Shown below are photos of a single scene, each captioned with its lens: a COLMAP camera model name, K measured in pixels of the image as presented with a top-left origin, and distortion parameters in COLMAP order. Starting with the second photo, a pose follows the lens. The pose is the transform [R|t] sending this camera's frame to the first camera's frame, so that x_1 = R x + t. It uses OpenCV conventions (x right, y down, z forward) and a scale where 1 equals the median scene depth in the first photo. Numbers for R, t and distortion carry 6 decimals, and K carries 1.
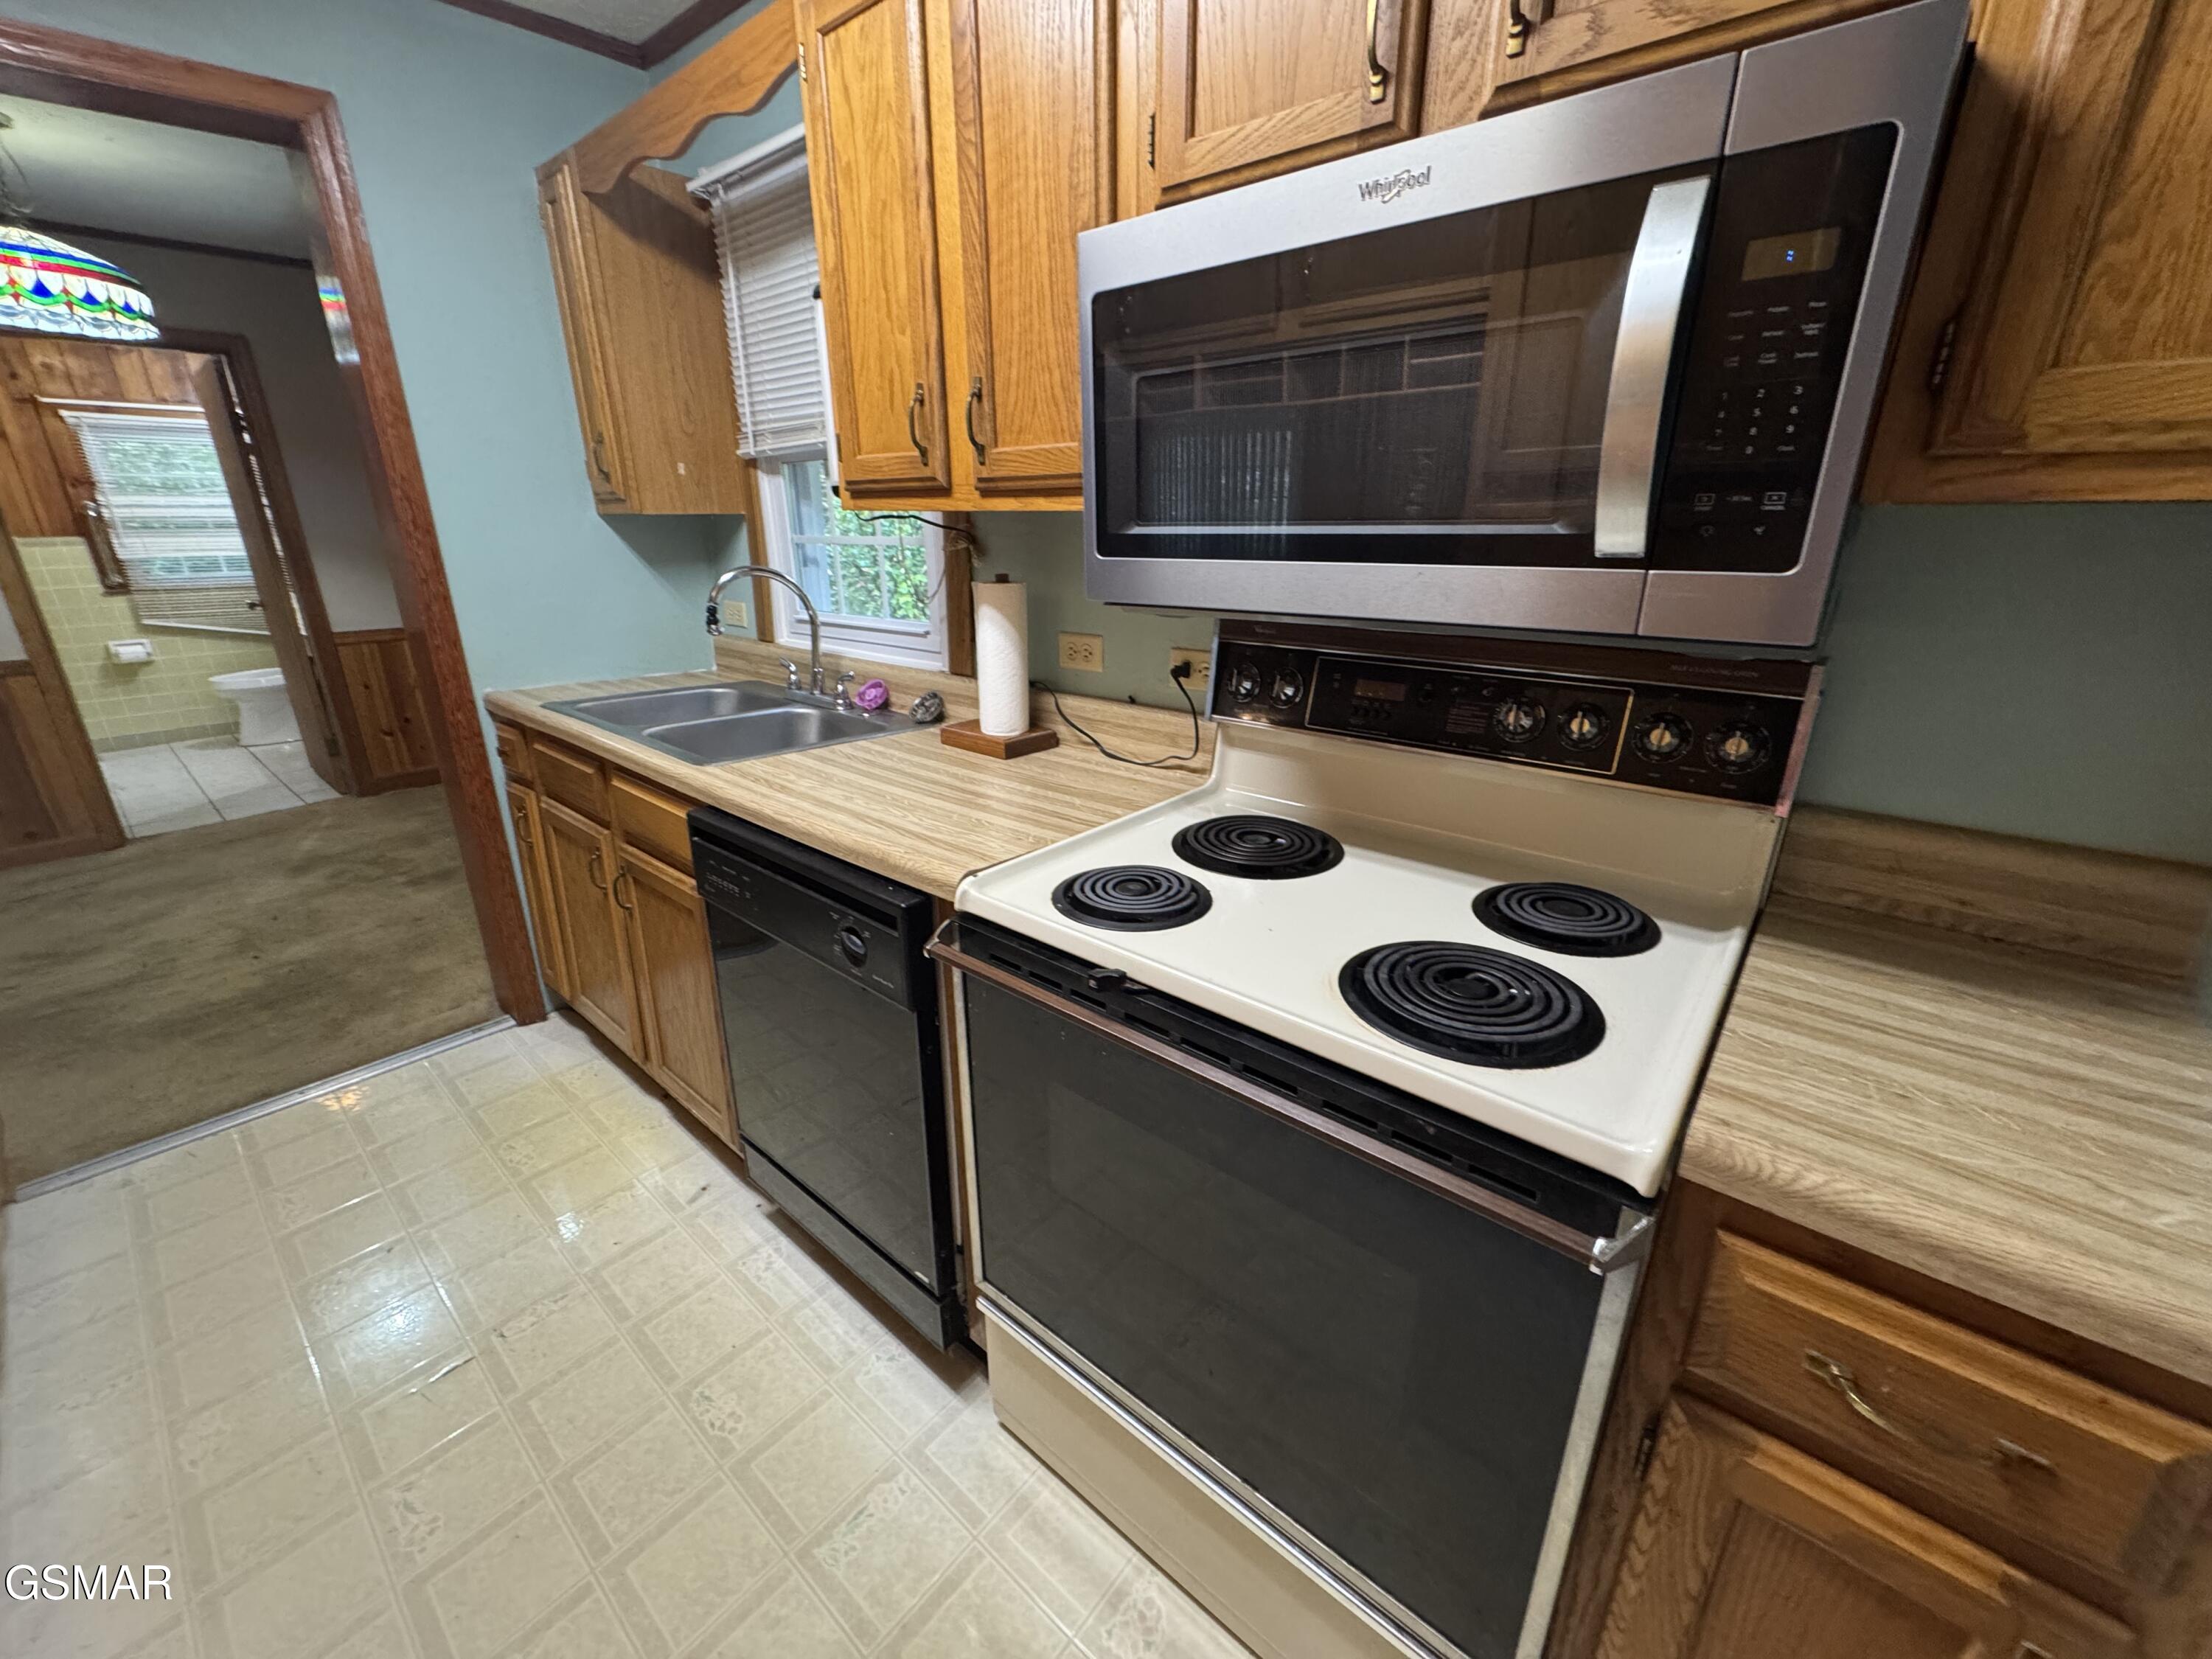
lens RADIAL K [[885.3, 0, 1104.4], [0, 885.3, 819.3], [0, 0, 1]] dist [-0.002269, 0.000322]
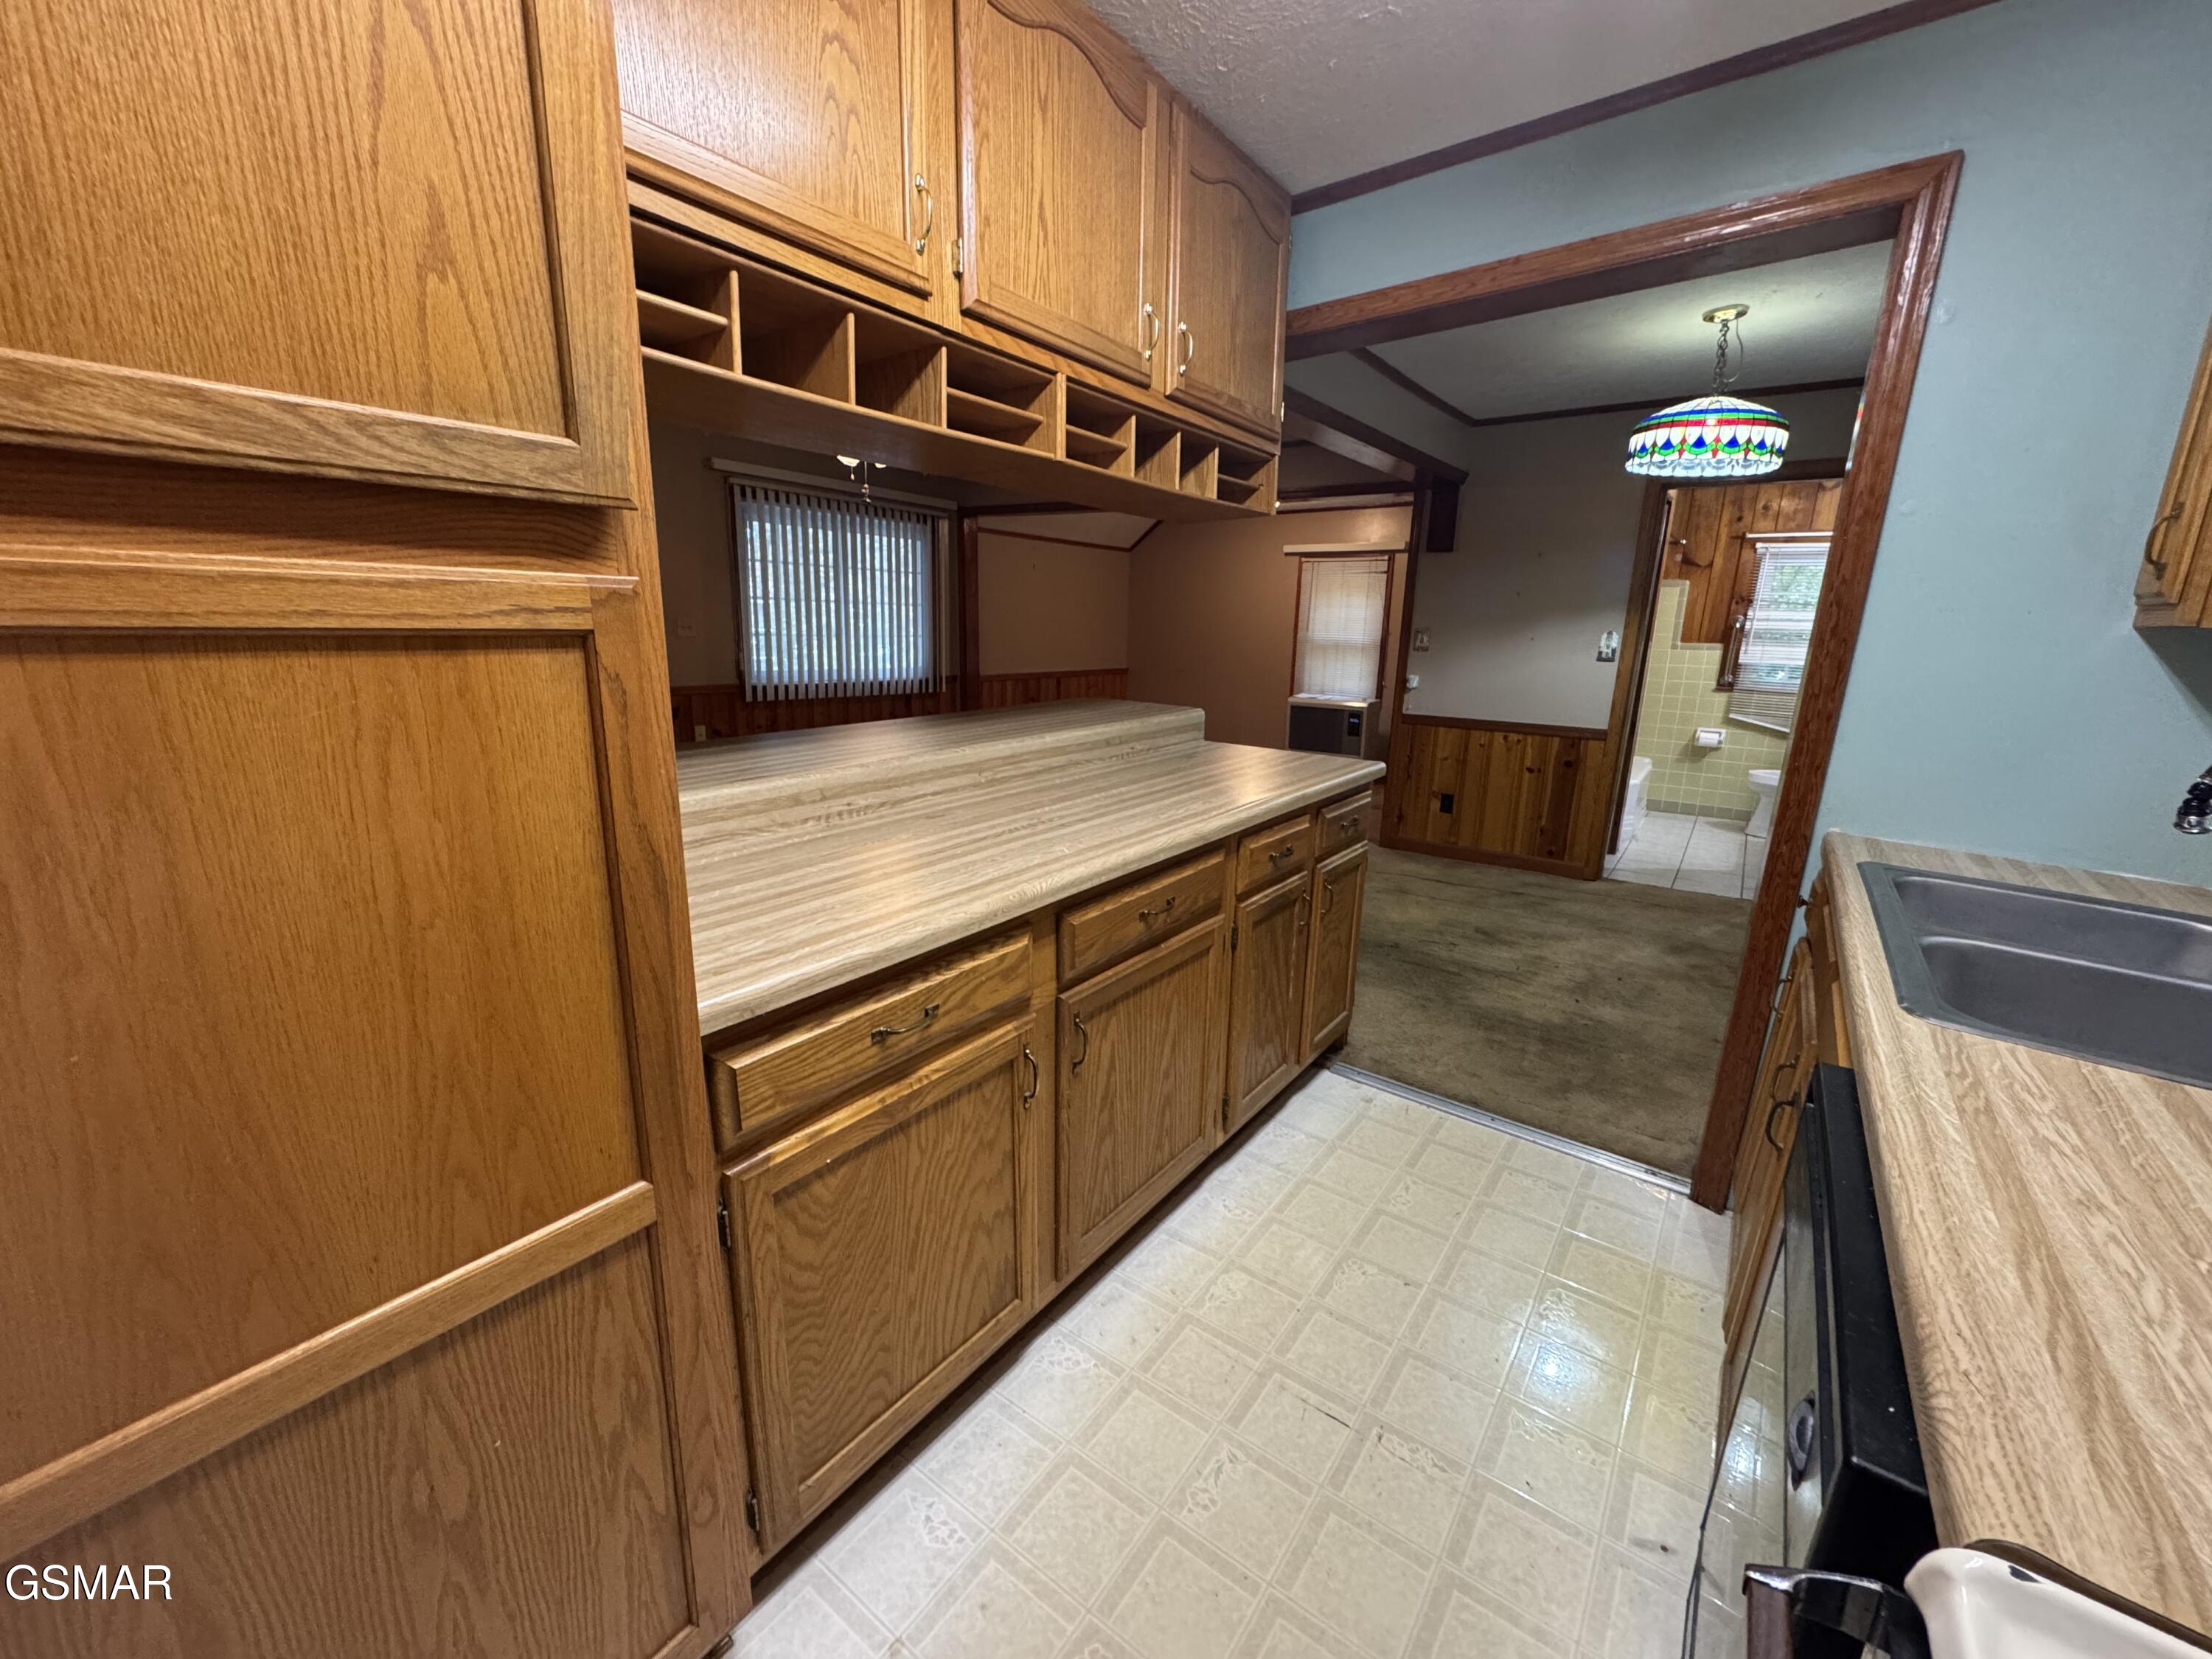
lens RADIAL K [[885.3, 0, 1099.8], [0, 885.3, 825.9], [0, 0, 1]] dist [-0.002269, 0.000322]
pose [[0.071031, 0.235492, -0.969277, 0.040452], [-0.349092, 0.916147, 0.197002, -0.060856], [0.934393, 0.324373, 0.147284, 0.201293]]
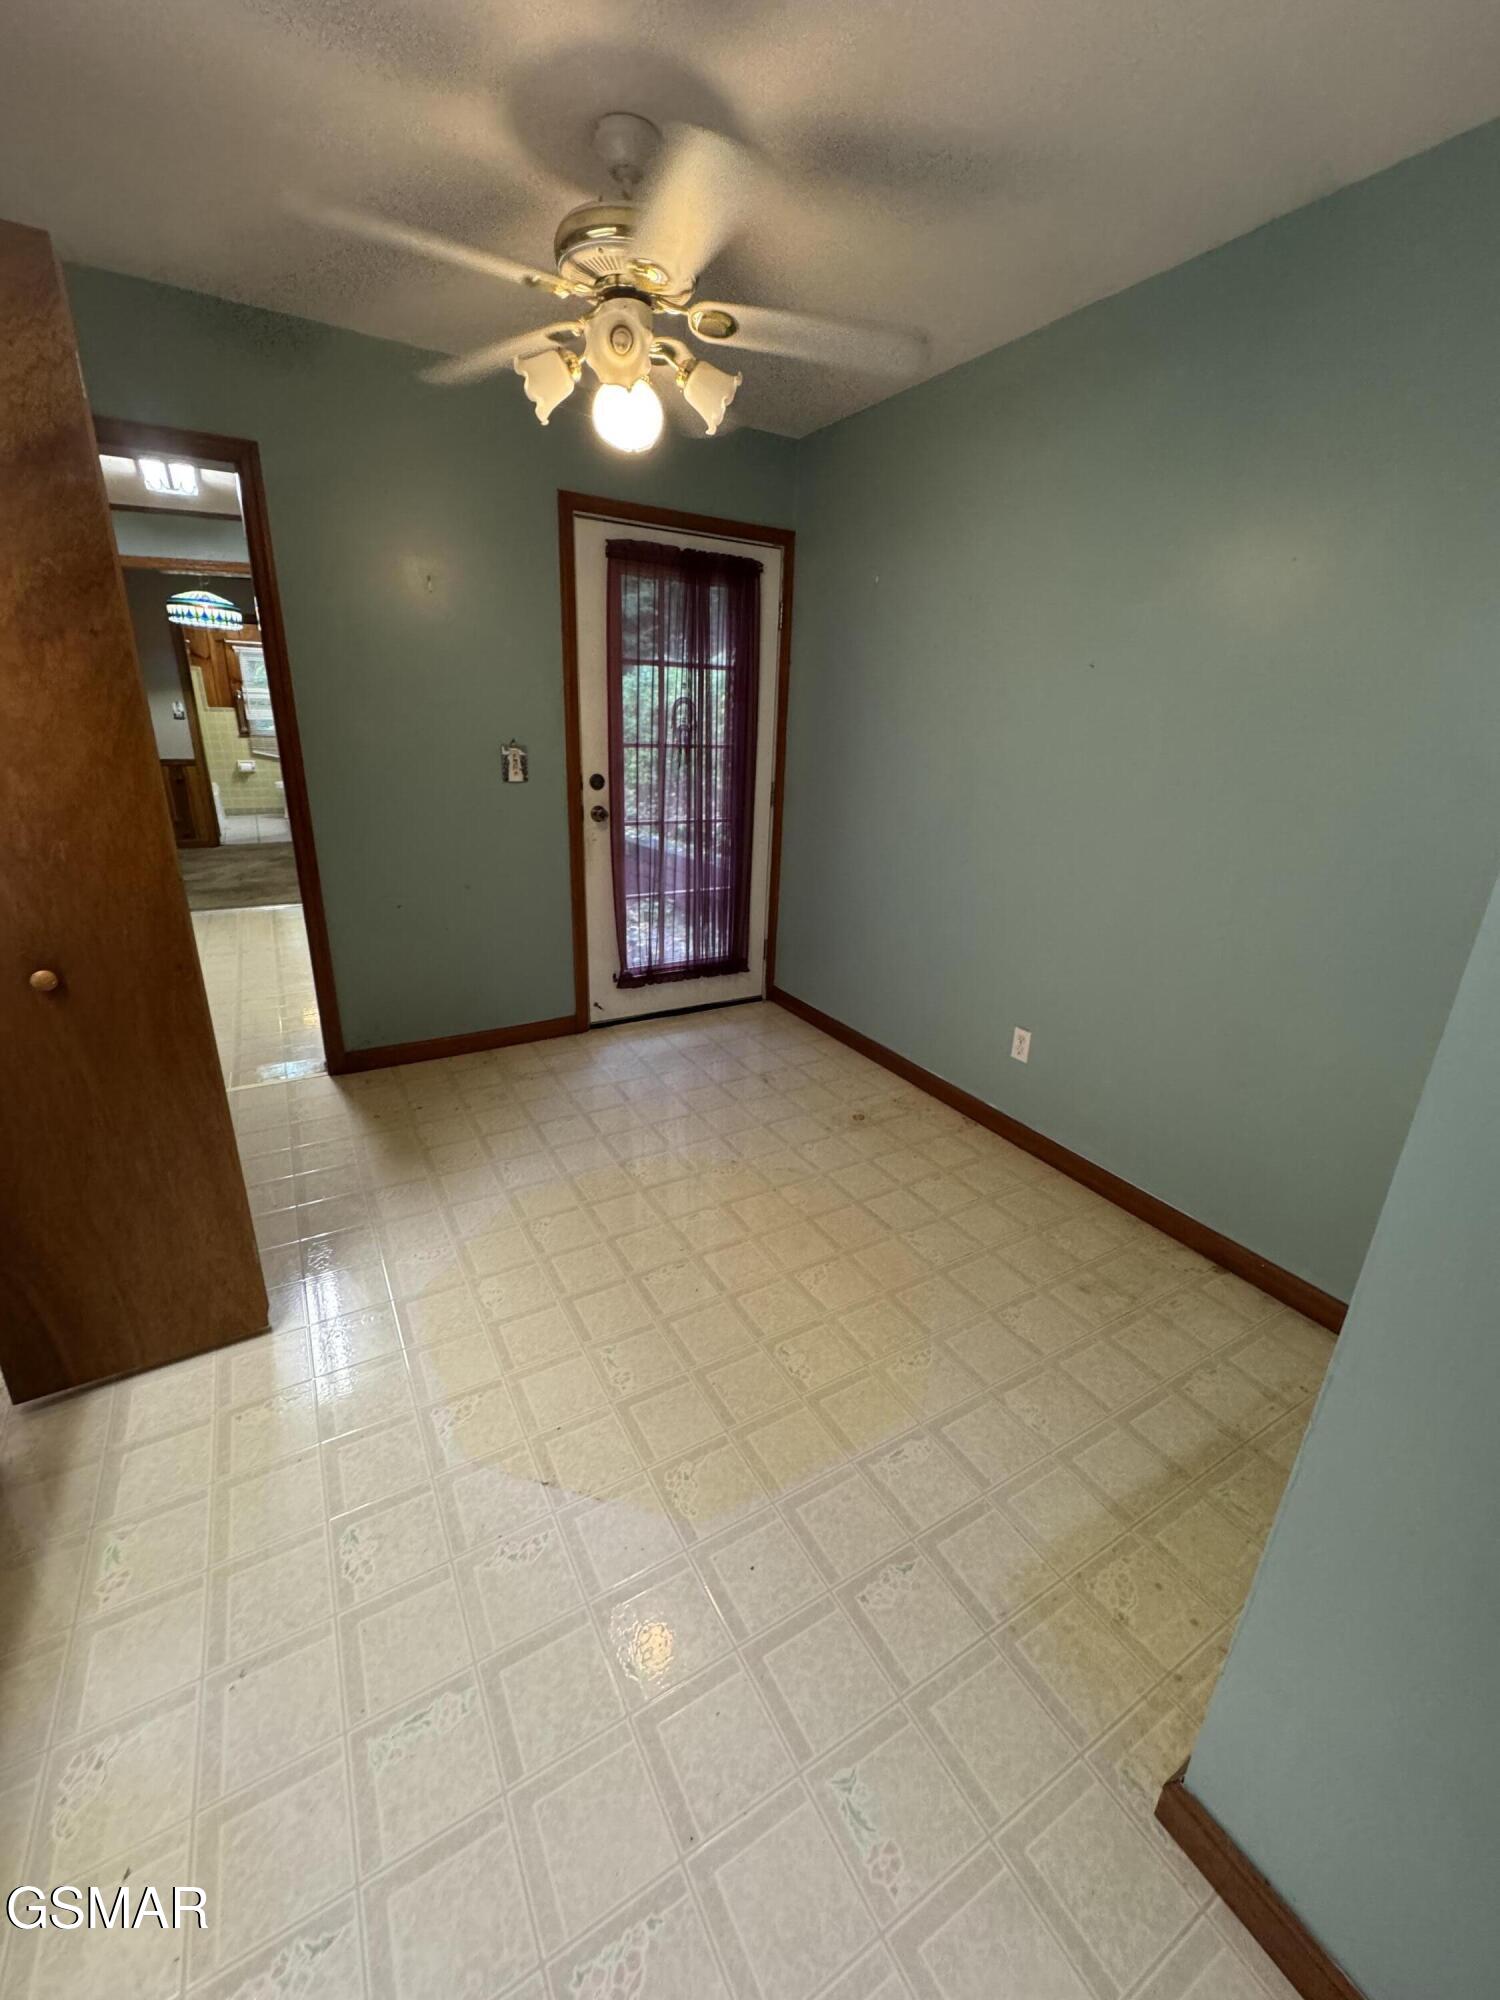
lens RADIAL K [[800.5, 0, 742.4], [0, 800.5, 980.9], [0, 0, 1]] dist [-0.002269, 0.000322]
pose [[0.943871, 0.134356, -0.301753, 1.141160], [-0.137330, 0.990459, 0.011440, 0.234295], [0.300411, 0.030642, 0.953317, -0.742163]]
